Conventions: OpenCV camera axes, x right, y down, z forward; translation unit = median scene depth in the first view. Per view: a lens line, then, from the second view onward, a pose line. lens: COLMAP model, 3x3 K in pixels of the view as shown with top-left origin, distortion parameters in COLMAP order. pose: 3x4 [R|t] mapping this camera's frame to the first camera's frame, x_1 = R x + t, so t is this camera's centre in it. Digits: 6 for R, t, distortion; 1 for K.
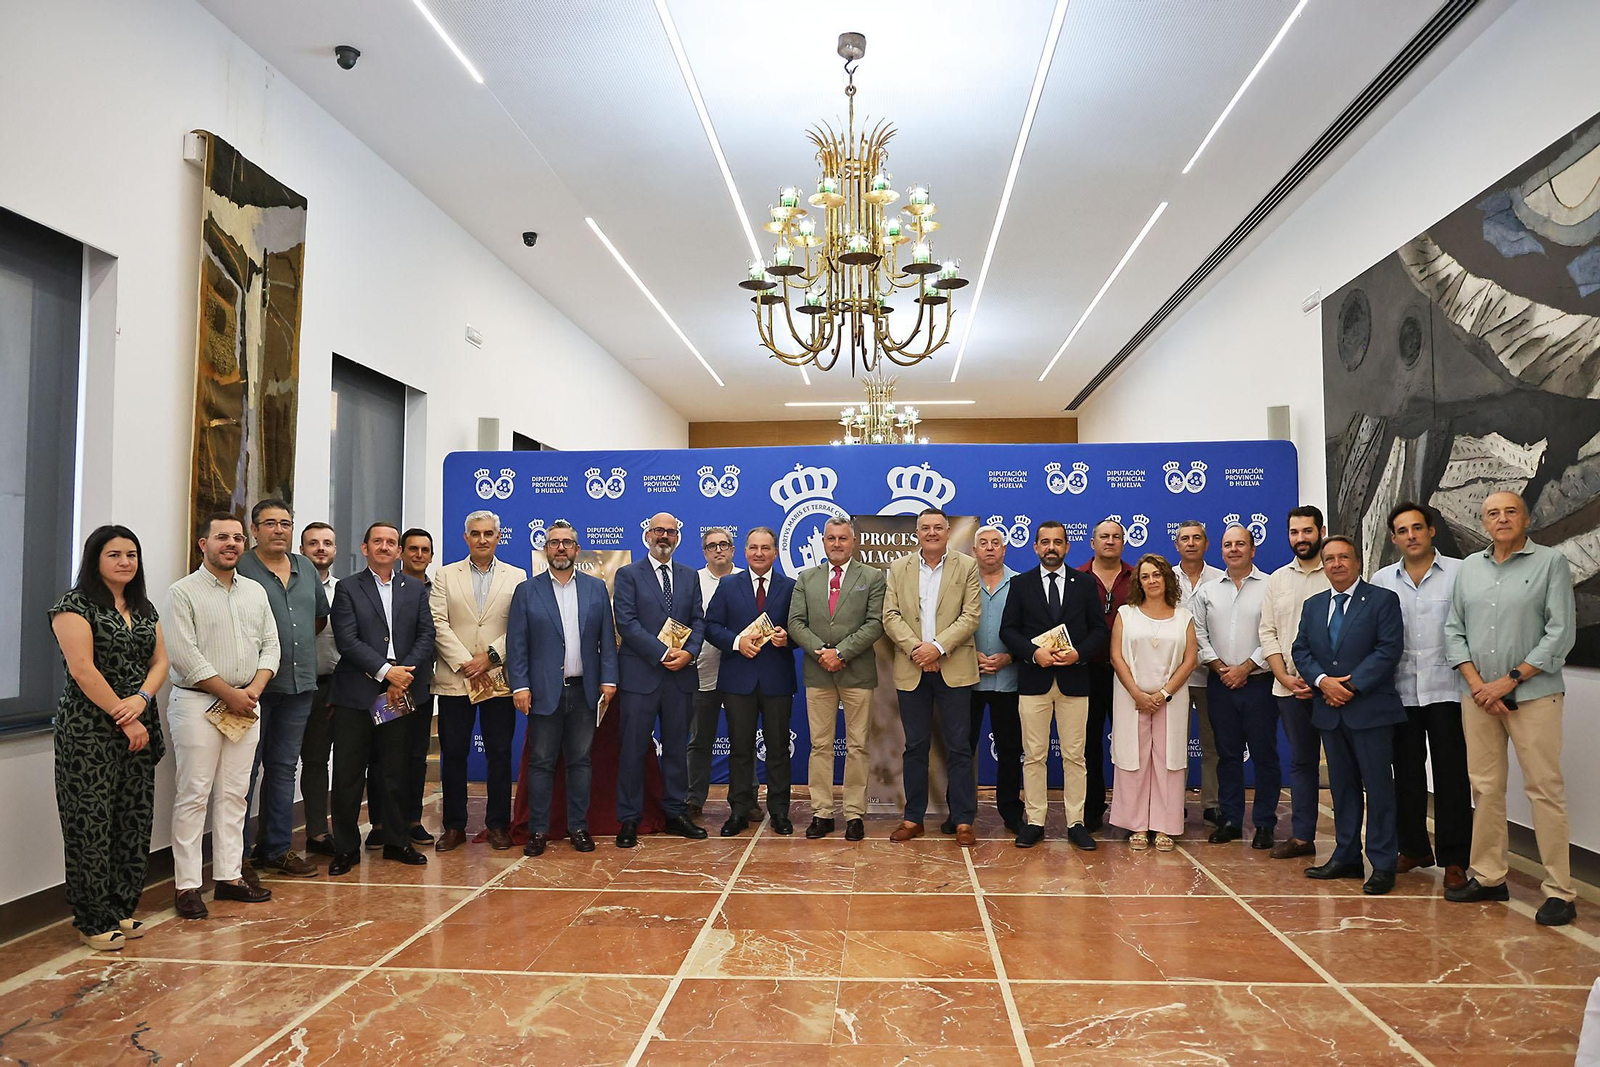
lens RADIAL K [[1120.8, 0, 800.0], [0, 1120.8, 533.5], [0, 0, 1]] dist [-0.082630, 0.083702]
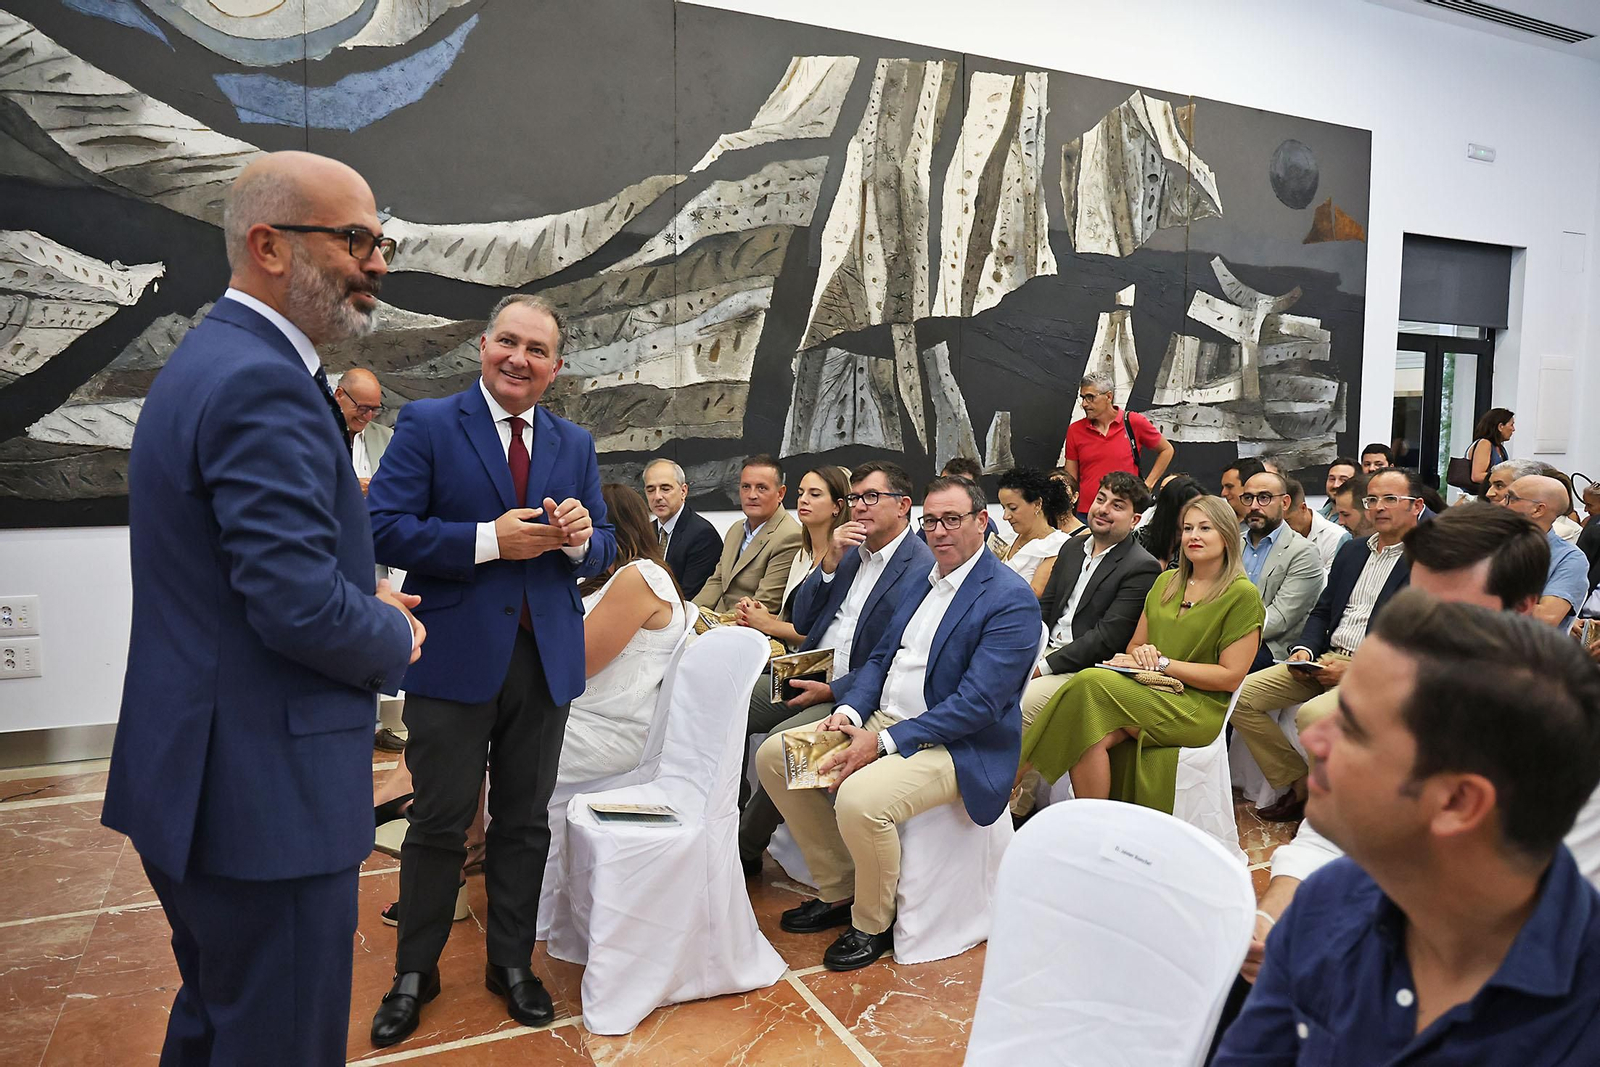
lens RADIAL K [[1113.9, 0, 805.2], [0, 1113.9, 534.4], [0, 0, 1]] dist [-0.087222, 0.067923]
pose [[-0.495073, -0.081391, 0.865031, -0.249075], [-0.052921, 0.996579, 0.063481, 0.034310], [-0.867238, -0.014350, -0.497686, 0.772562]]
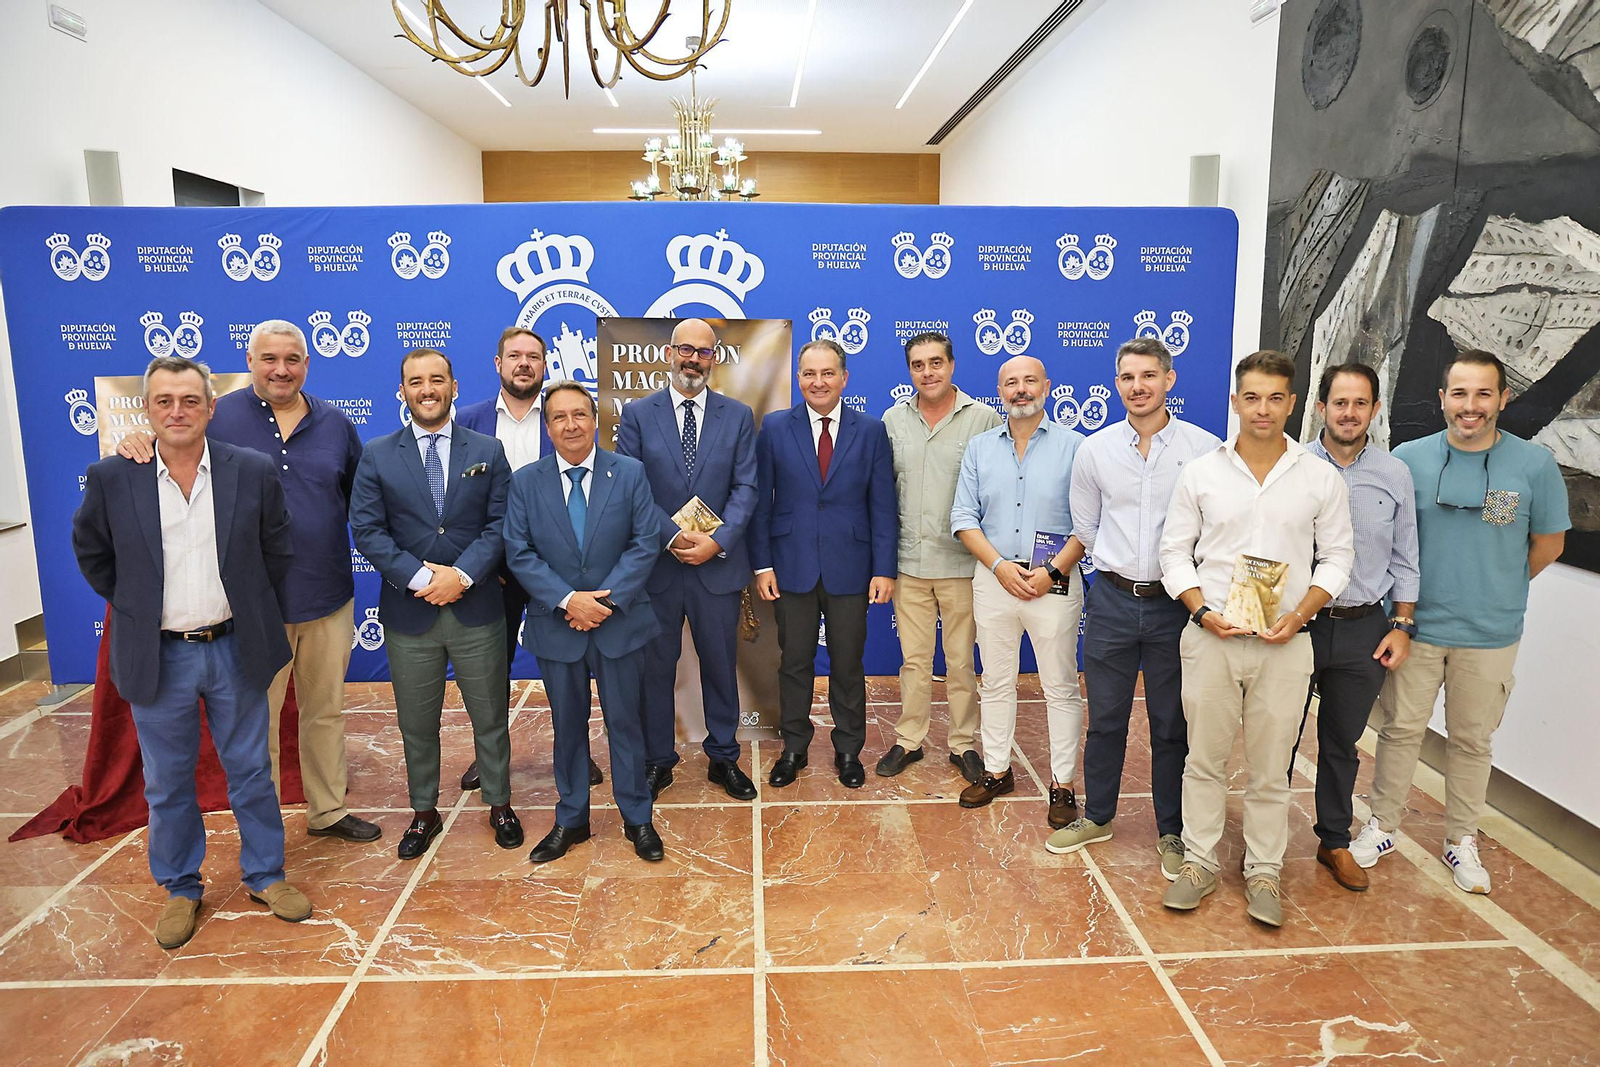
lens RADIAL K [[1107.6, 0, 798.7], [0, 1107.6, 524.8], [0, 0, 1]] dist [-0.084931, 0.067637]
pose [[0.992337, -0.019703, 0.121977, 0.082560], [-0.008958, 0.973134, 0.230066, -0.048520], [-0.123232, -0.229396, 0.965500, 0.335850]]
